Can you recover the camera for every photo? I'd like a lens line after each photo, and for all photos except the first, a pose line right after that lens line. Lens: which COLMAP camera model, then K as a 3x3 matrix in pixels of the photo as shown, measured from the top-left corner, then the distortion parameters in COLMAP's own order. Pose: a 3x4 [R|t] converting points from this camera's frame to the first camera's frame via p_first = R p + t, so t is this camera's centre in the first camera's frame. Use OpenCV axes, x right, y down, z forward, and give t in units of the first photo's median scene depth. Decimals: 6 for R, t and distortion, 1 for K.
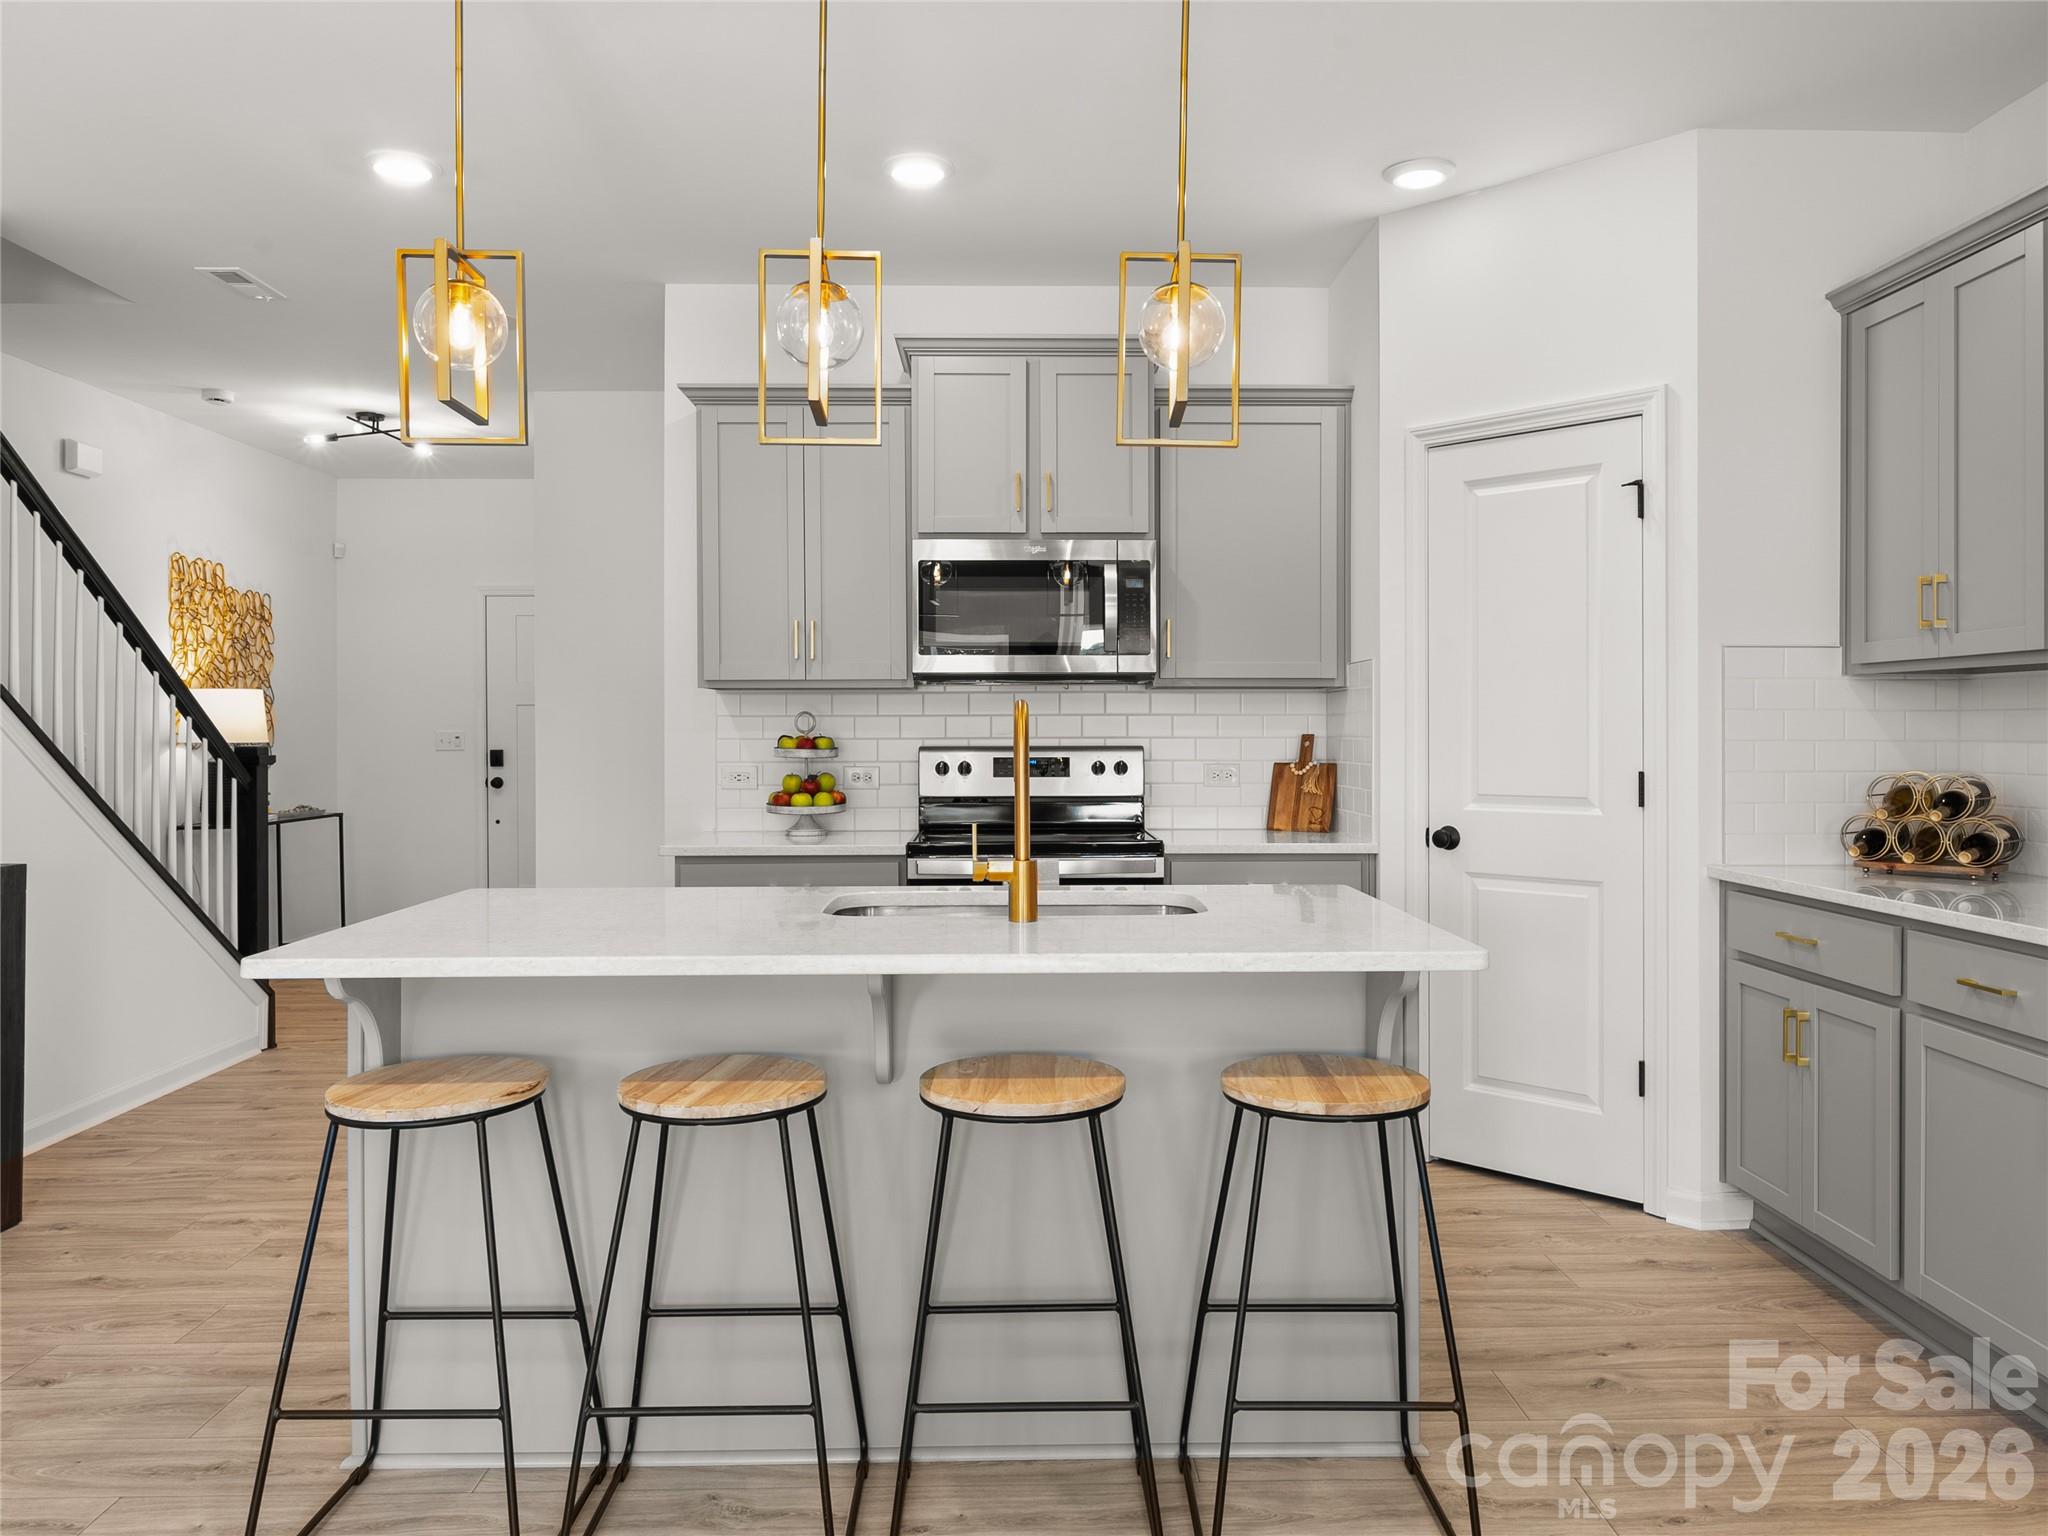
lens RADIAL K [[1433.7, 0, 1024.1], [0, 1433.7, 729.4], [0, 0, 1]] dist [-0.002600, -0.002417]
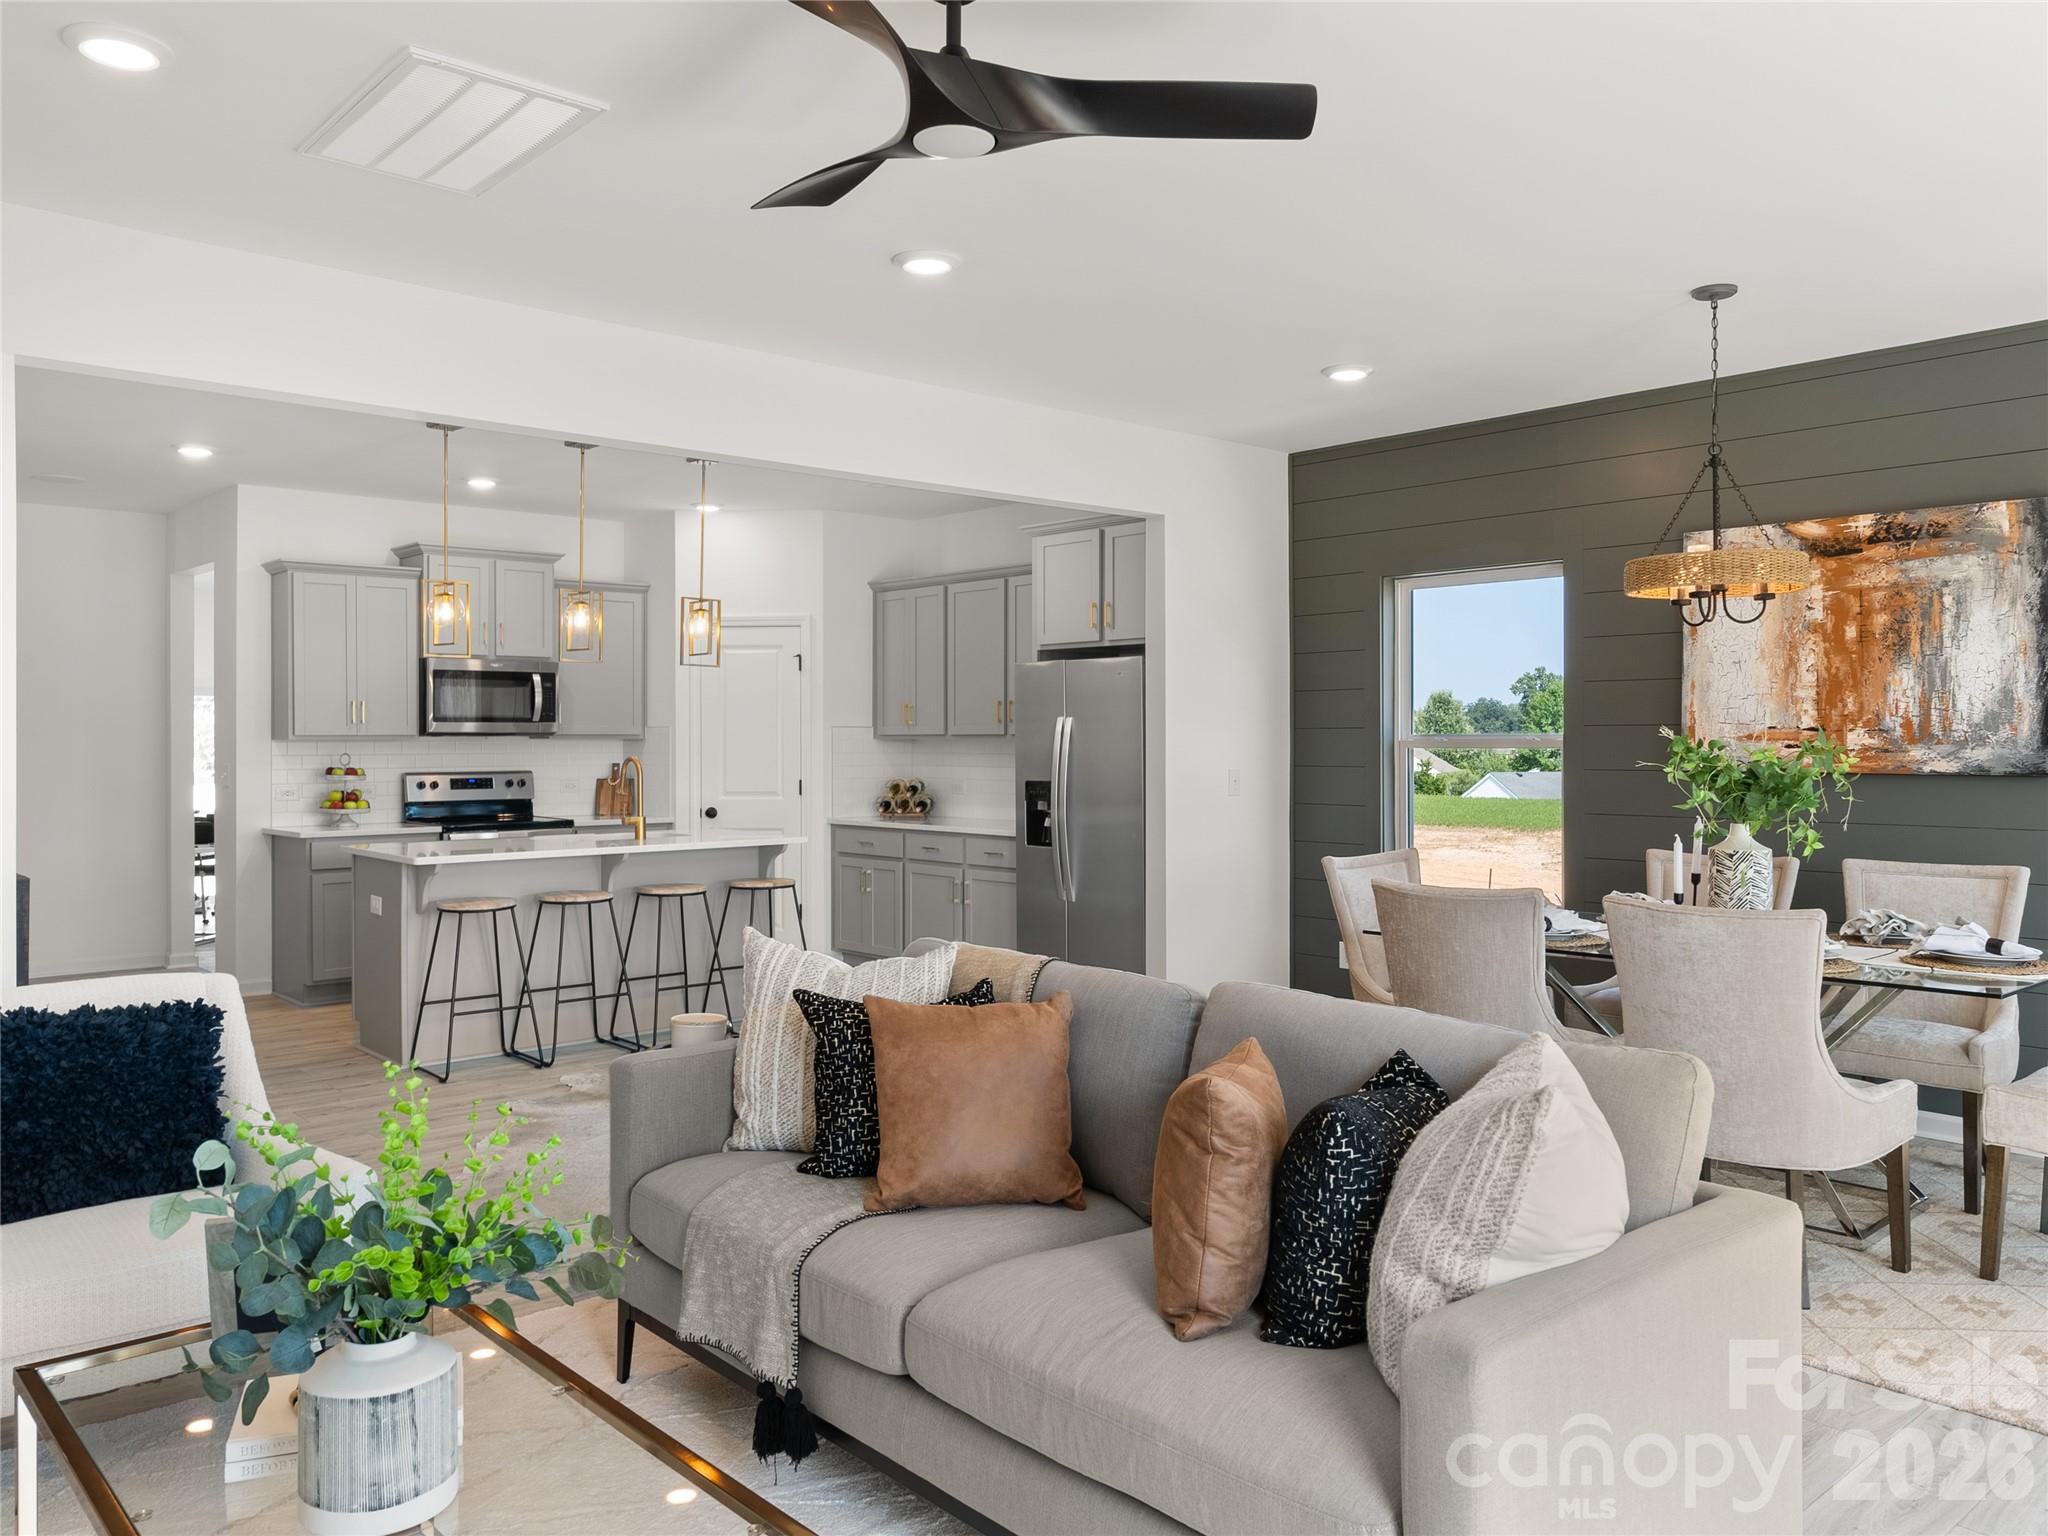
lens RADIAL K [[1539.1, 0, 1022.2], [0, 1539.1, 747.1], [0, 0, 1]] dist [0.000747, 0.006662]
pose [[0.760916, -0.002169, 0.648846, -0.707165], [0.001995, 0.999998, 0.001004, -0.019118], [-0.648847, 0.000531, 0.760919, -0.875635]]
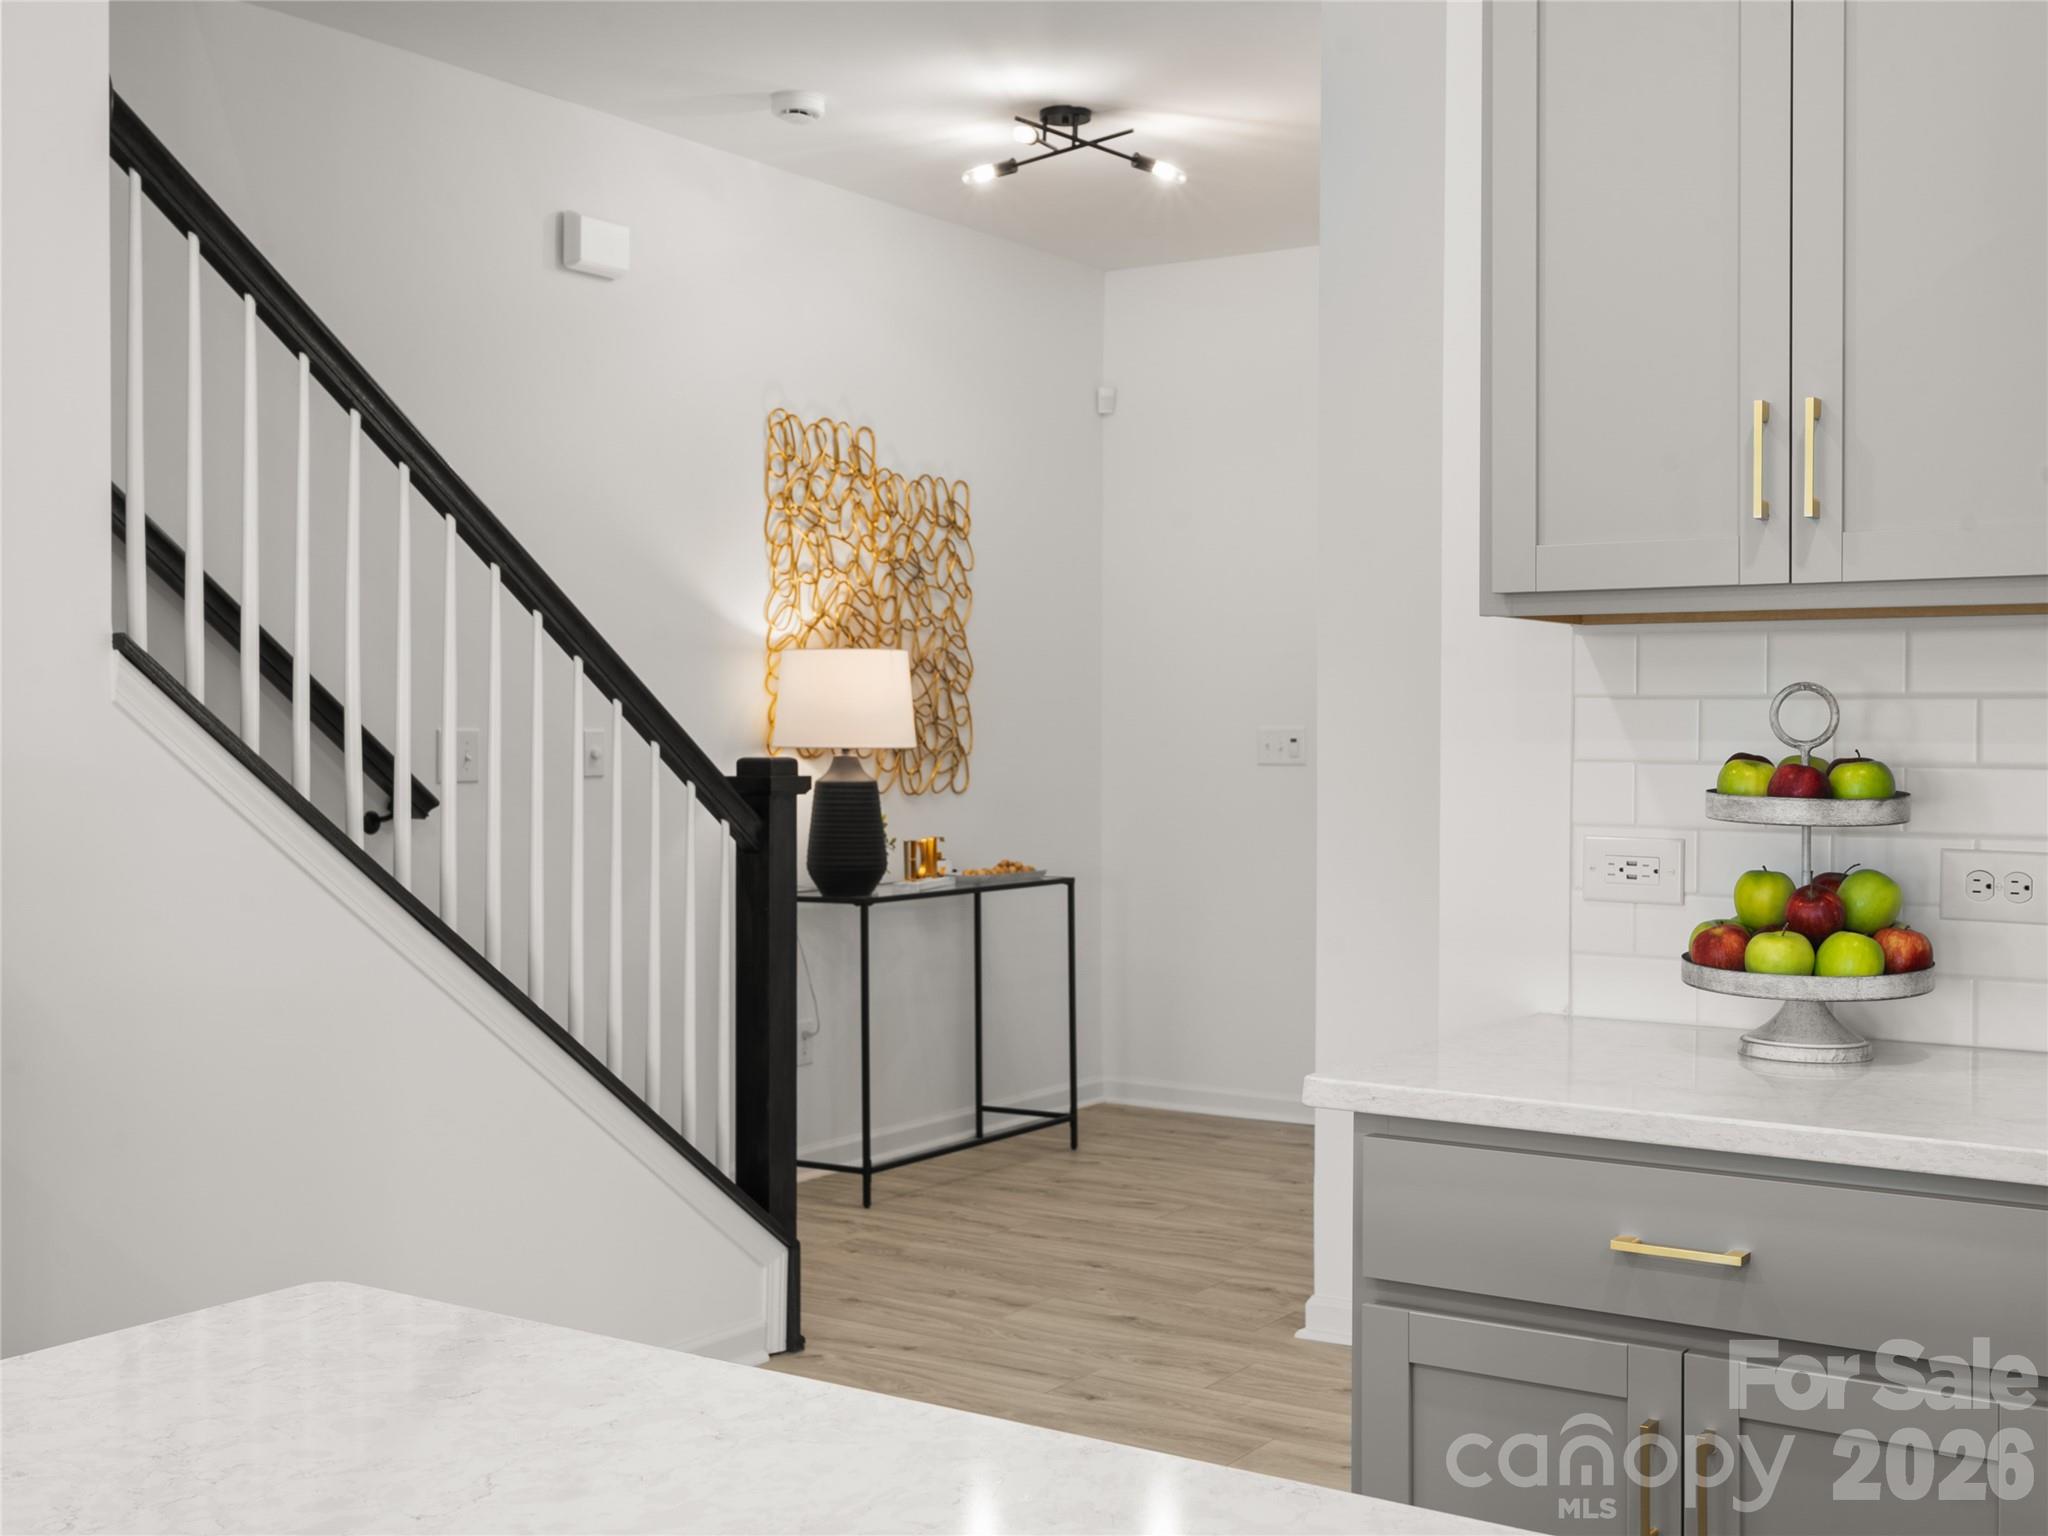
lens RADIAL K [[2277.1, 0, 1024.0], [0, 2277.1, 768.0], [0, 0, 1]] dist [-0.004971, -0.016483]
pose [[0.824312, 0.016533, -0.565894, -0.004573], [-0.005096, 0.999750, 0.021784, -0.003214], [0.566113, -0.015073, 0.824190, 0.458446]]
